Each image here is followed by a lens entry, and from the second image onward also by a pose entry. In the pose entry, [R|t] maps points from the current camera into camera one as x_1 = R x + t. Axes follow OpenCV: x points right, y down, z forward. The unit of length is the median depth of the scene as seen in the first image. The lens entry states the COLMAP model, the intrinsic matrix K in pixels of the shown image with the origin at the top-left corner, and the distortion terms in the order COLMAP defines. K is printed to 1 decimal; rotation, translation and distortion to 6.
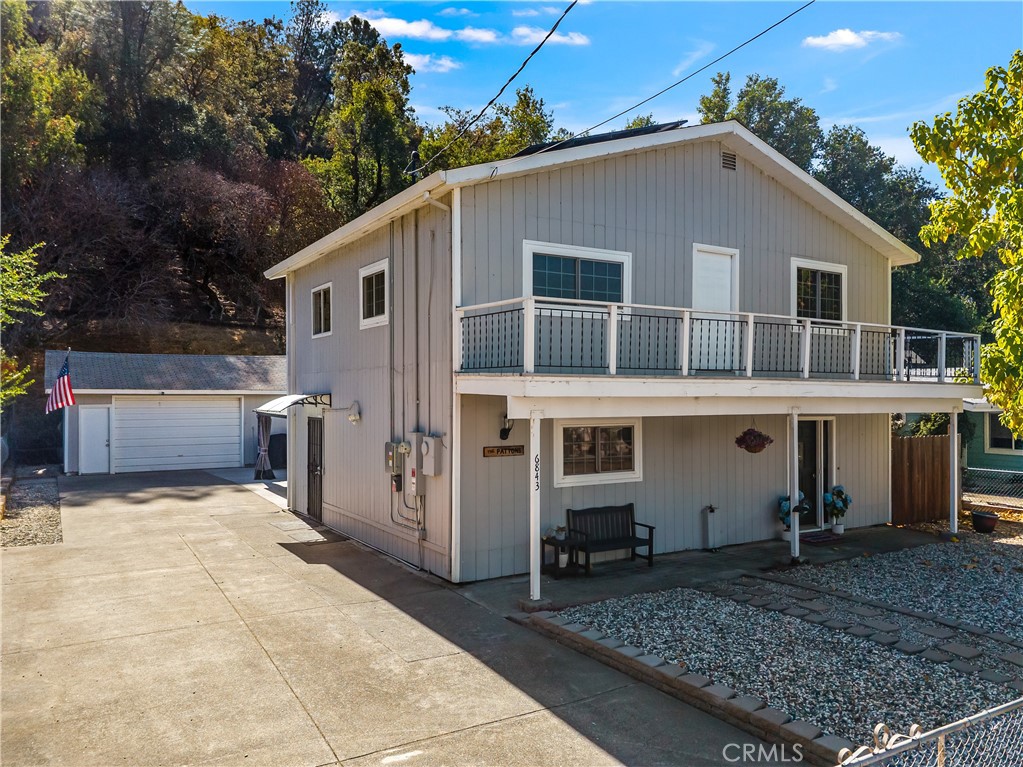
lens RADIAL K [[759.9, 0, 540.0], [0, 759.9, 395.8], [0, 0, 1]] dist [0.066011, -0.083639]
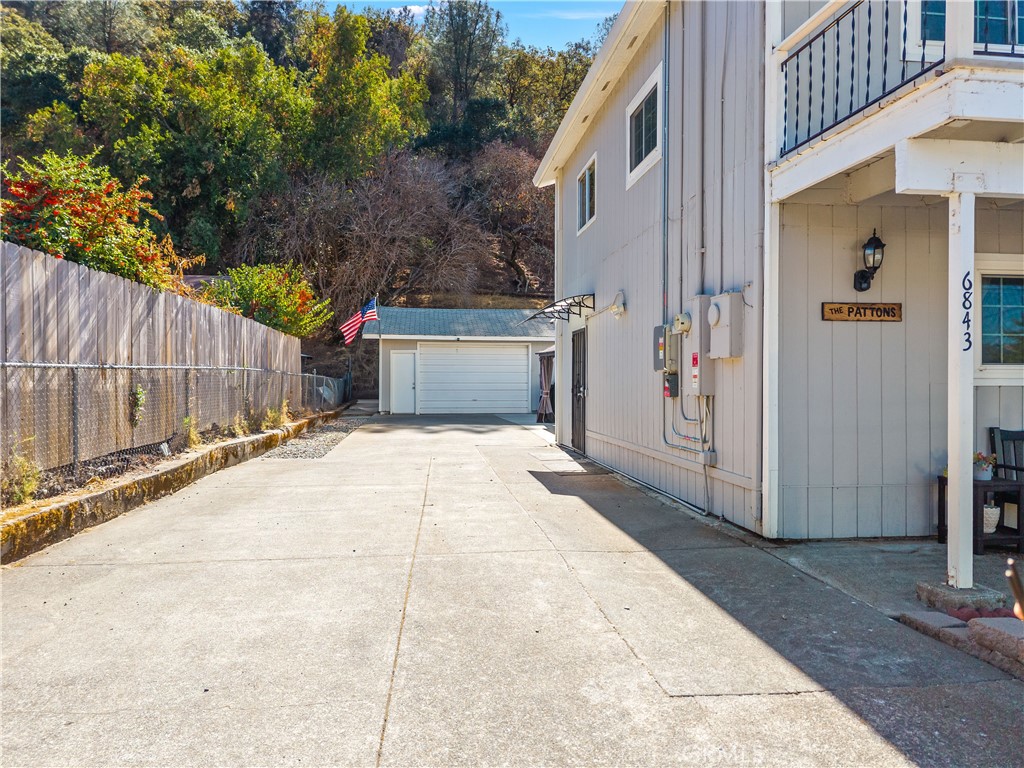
lens RADIAL K [[677.8, 0, 512.0], [0, 677.8, 384.0], [0, 0, 1]] dist [0.060635, -0.065139]
pose [[0.903495, 0.001829, -0.428594, -0.058054], [-0.000464, 0.999994, 0.003289, 0.112695], [0.428597, -0.002773, 0.903491, 0.401025]]
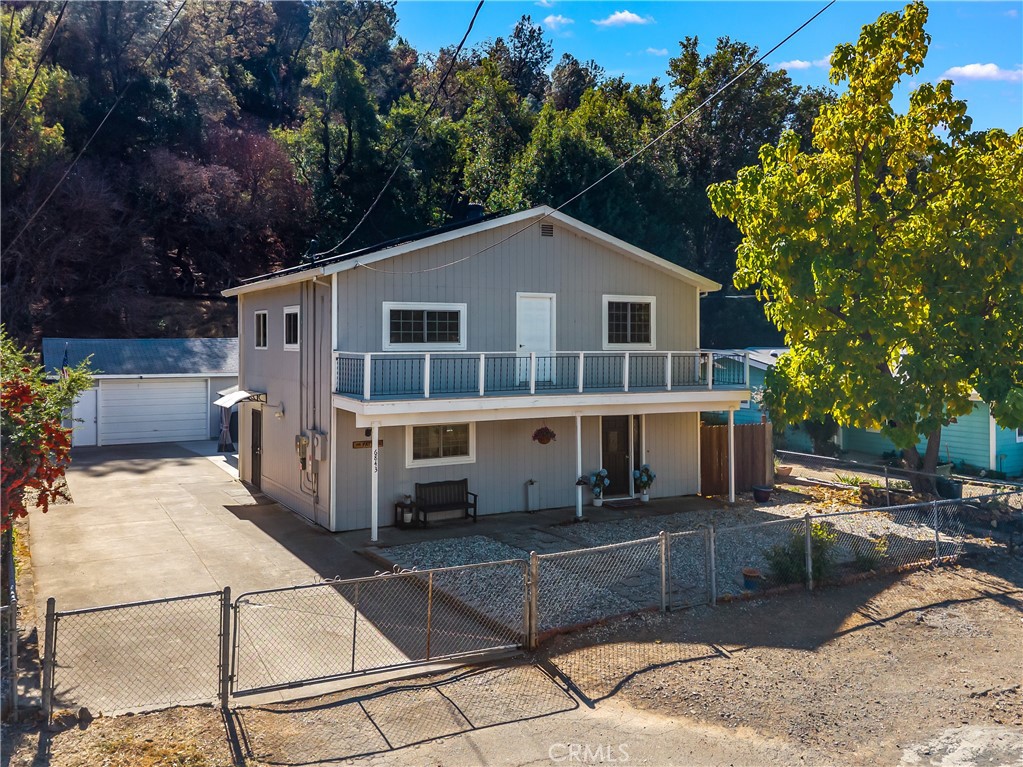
lens RADIAL K [[880.2, 0, 513.6], [0, 880.2, 337.6], [0, 0, 1]] dist [0.095854, -0.191486]
pose [[0.998537, -0.000680, -0.054062, 0.304098], [0.000436, 0.999990, -0.004529, -0.117788], [0.054064, 0.004499, 0.998527, -0.660113]]
